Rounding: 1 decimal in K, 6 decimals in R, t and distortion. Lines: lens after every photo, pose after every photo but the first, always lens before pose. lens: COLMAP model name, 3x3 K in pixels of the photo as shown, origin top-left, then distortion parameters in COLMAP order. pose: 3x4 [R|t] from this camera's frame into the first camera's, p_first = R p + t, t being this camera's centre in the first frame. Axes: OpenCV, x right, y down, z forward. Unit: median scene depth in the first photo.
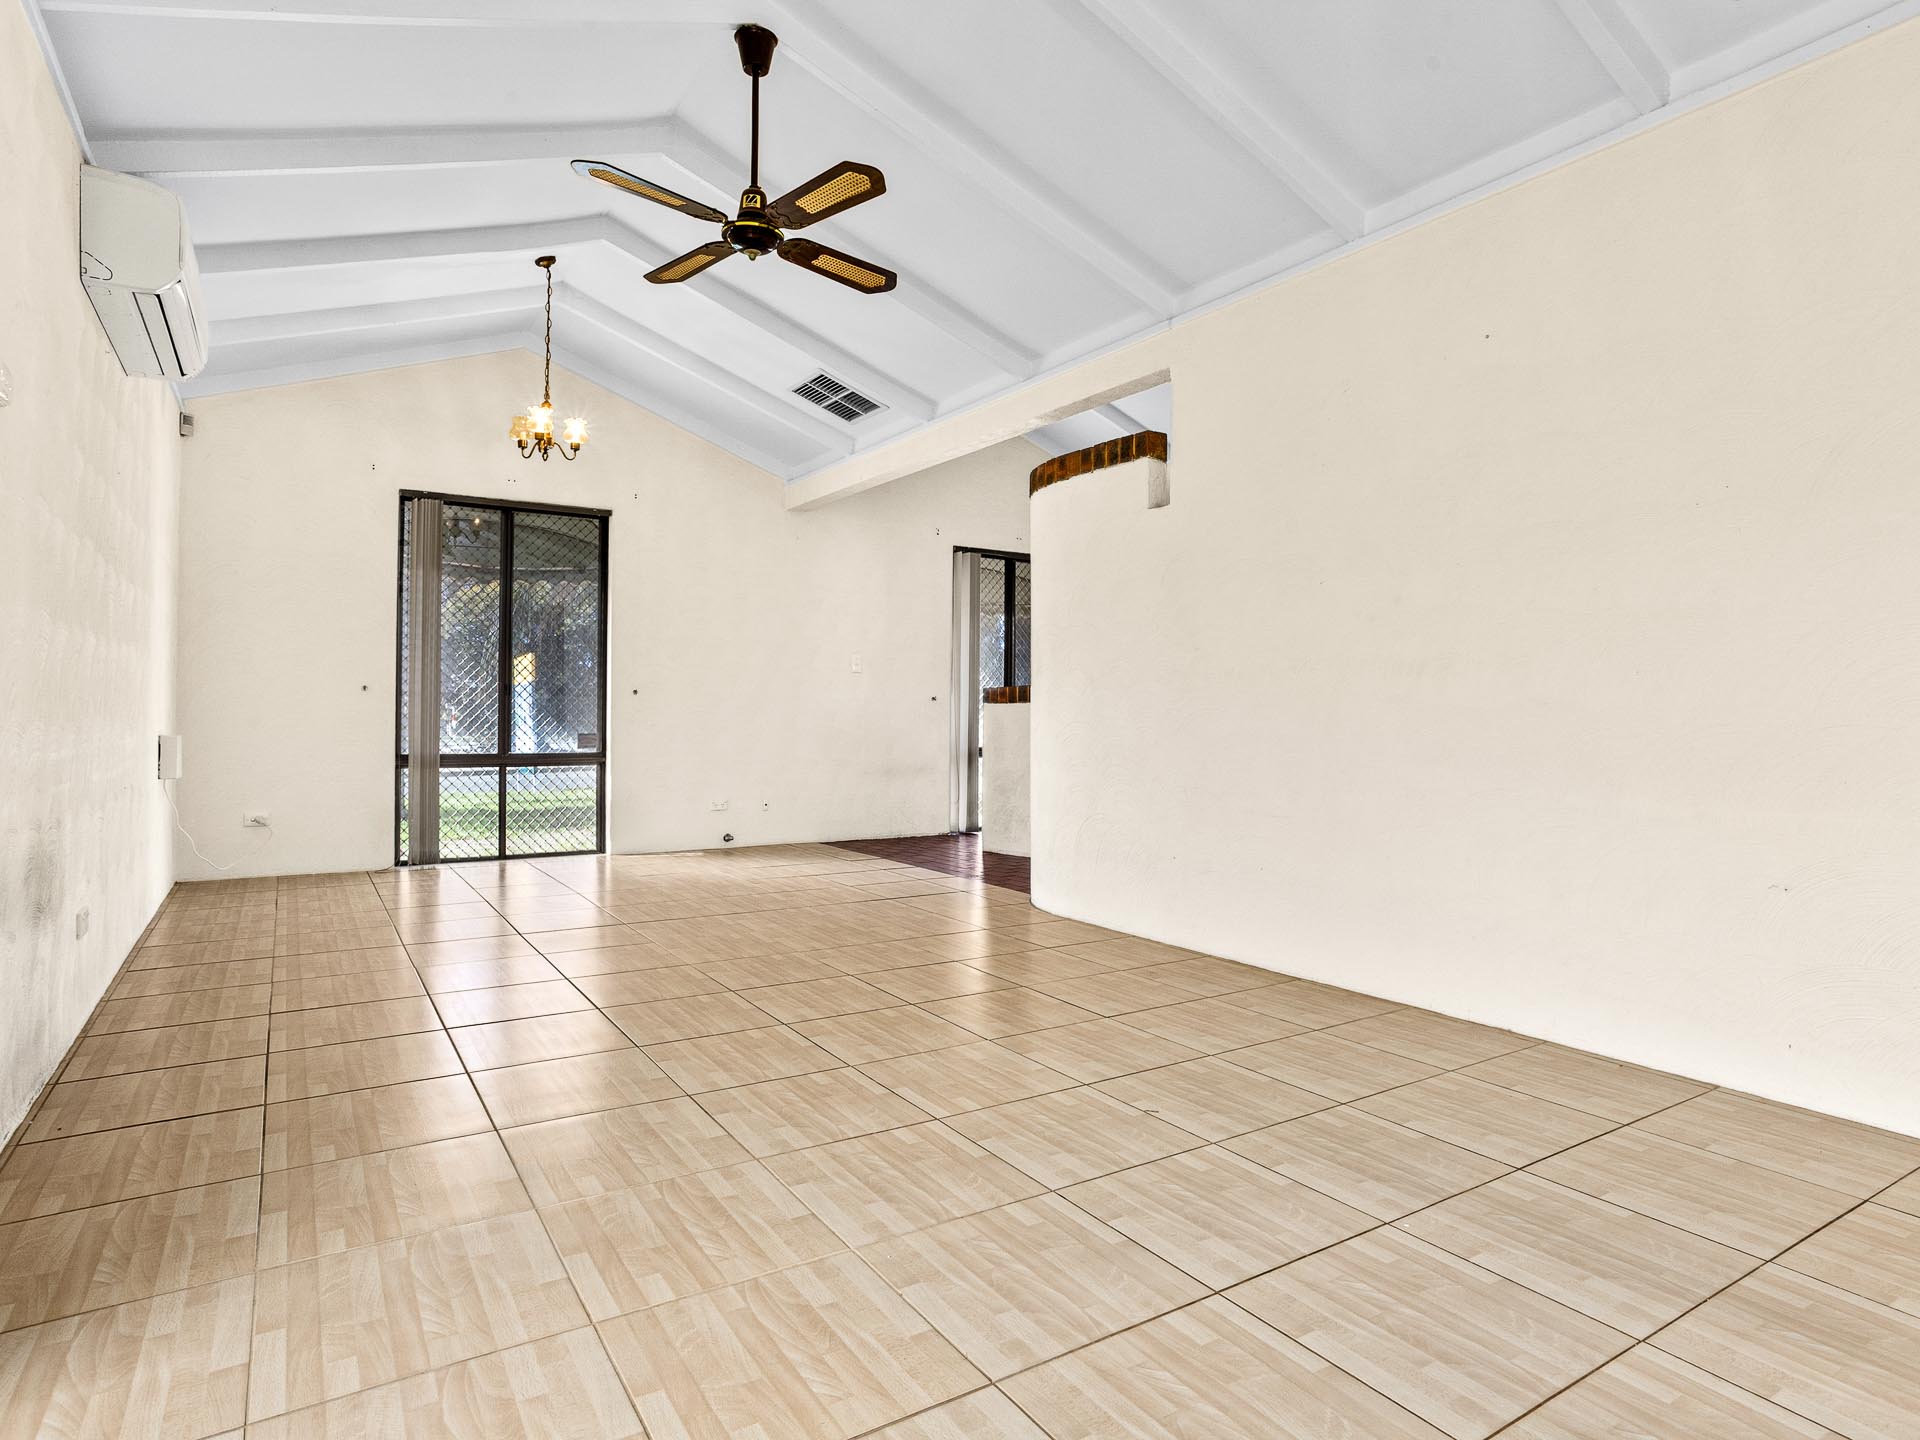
lens RADIAL K [[1073.7, 0, 968.7], [0, 1073.7, 724.6], [0, 0, 1]] dist [-0.045777, 0.032982]
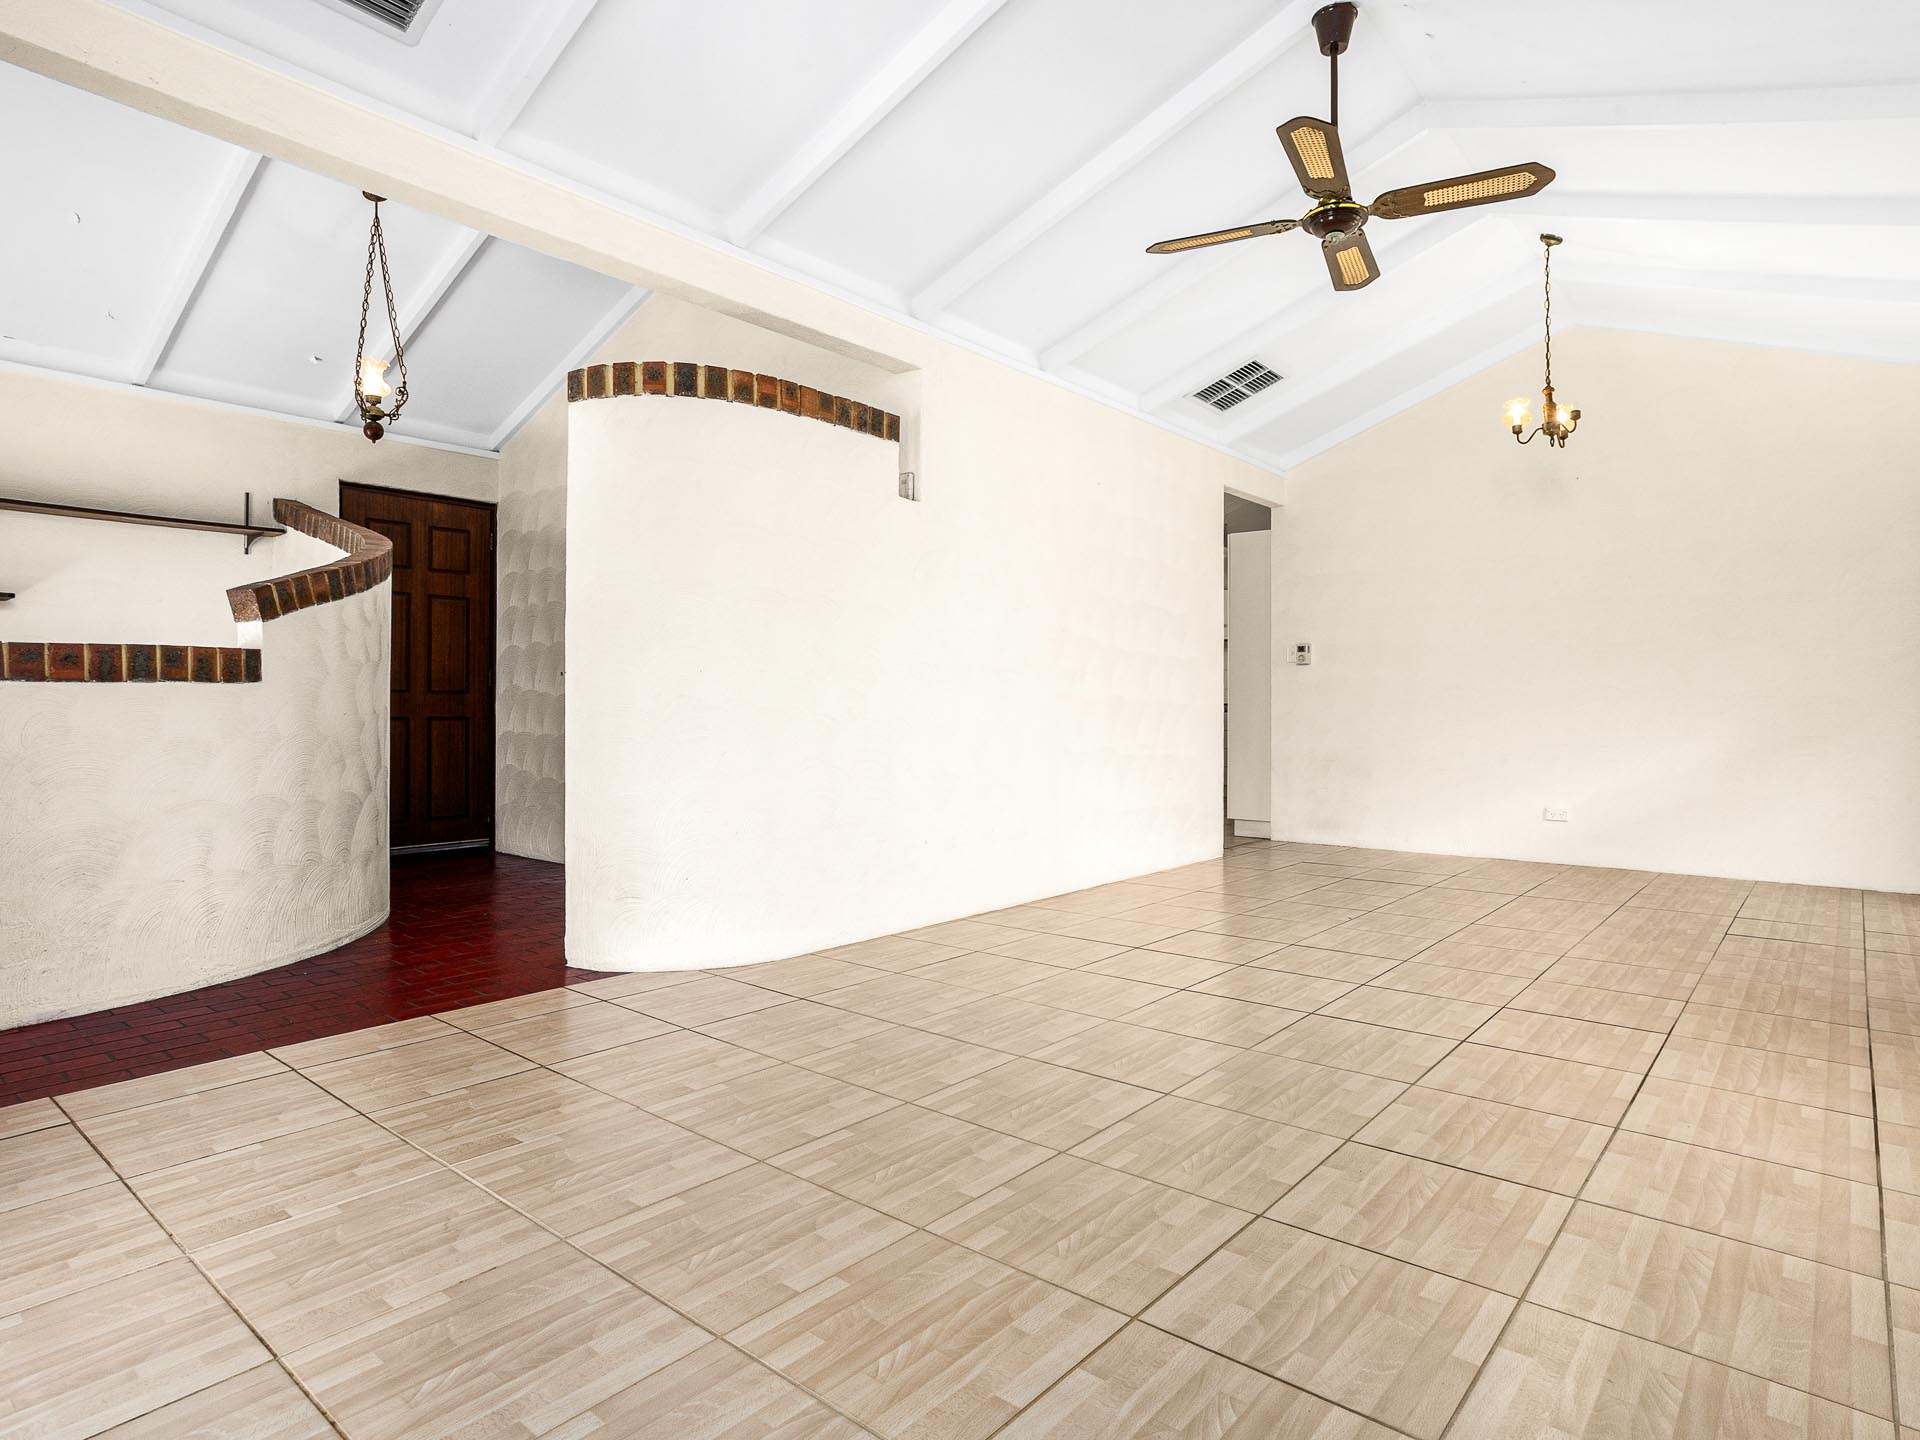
lens RADIAL K [[1074.3, 0, 961.2], [0, 1074.3, 709.3], [0, 0, 1]] dist [-0.054759, 0.043218]
pose [[-0.293567, -0.012857, 0.955852, -0.869828], [0.003698, 0.999887, 0.014585, -0.021052], [-0.955931, 0.007817, -0.293487, 1.350667]]
